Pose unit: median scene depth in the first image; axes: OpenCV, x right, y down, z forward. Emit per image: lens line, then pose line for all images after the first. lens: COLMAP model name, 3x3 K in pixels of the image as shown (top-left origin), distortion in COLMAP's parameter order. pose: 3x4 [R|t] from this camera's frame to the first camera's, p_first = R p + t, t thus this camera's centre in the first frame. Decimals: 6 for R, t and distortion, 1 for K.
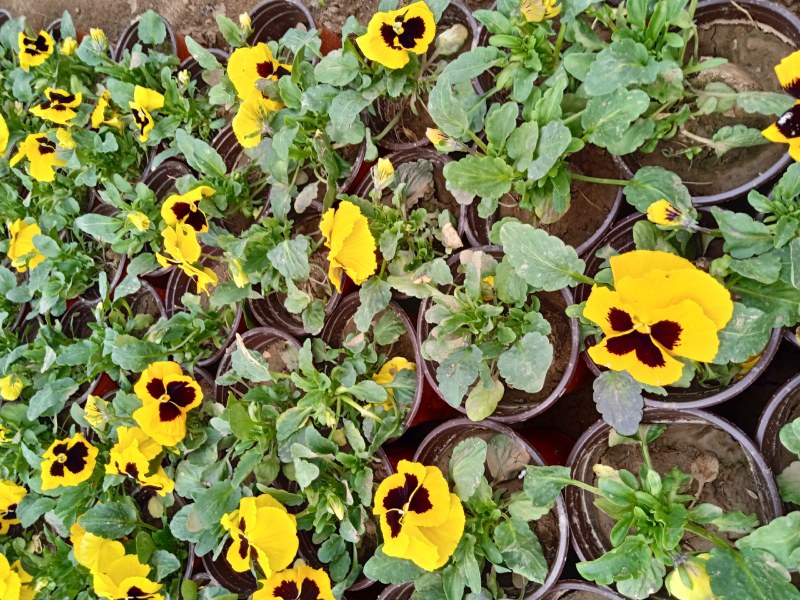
lens RADIAL K [[640.8, 0, 389.3], [0, 640.8, 299.4], [0, 0, 1]] dist [0.102632, -0.179259]
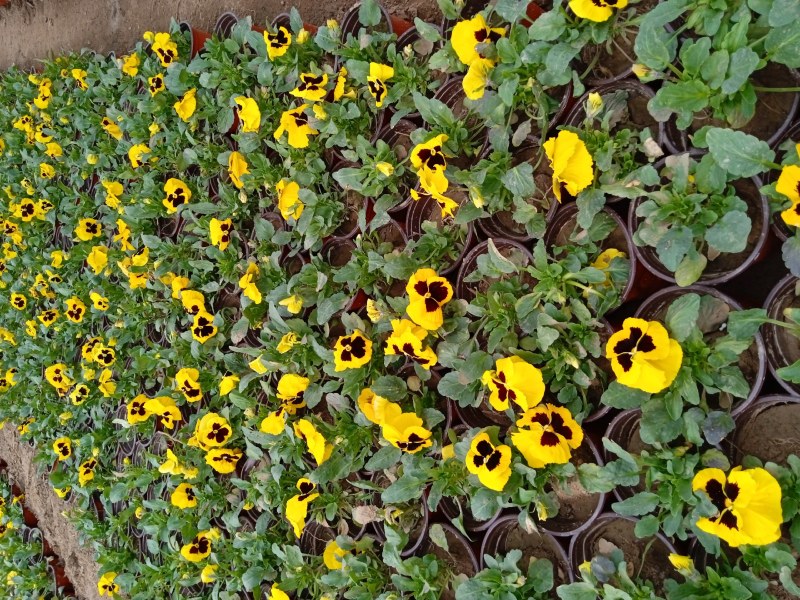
lens RADIAL K [[640.8, 0, 389.3], [0, 640.8, 299.4], [0, 0, 1]] dist [0.102632, -0.179259]
pose [[0.979000, -0.065486, -0.193057, -0.175602], [0.079744, 0.994559, 0.067026, 0.068081], [0.187617, -0.081014, 0.978896, -0.361059]]
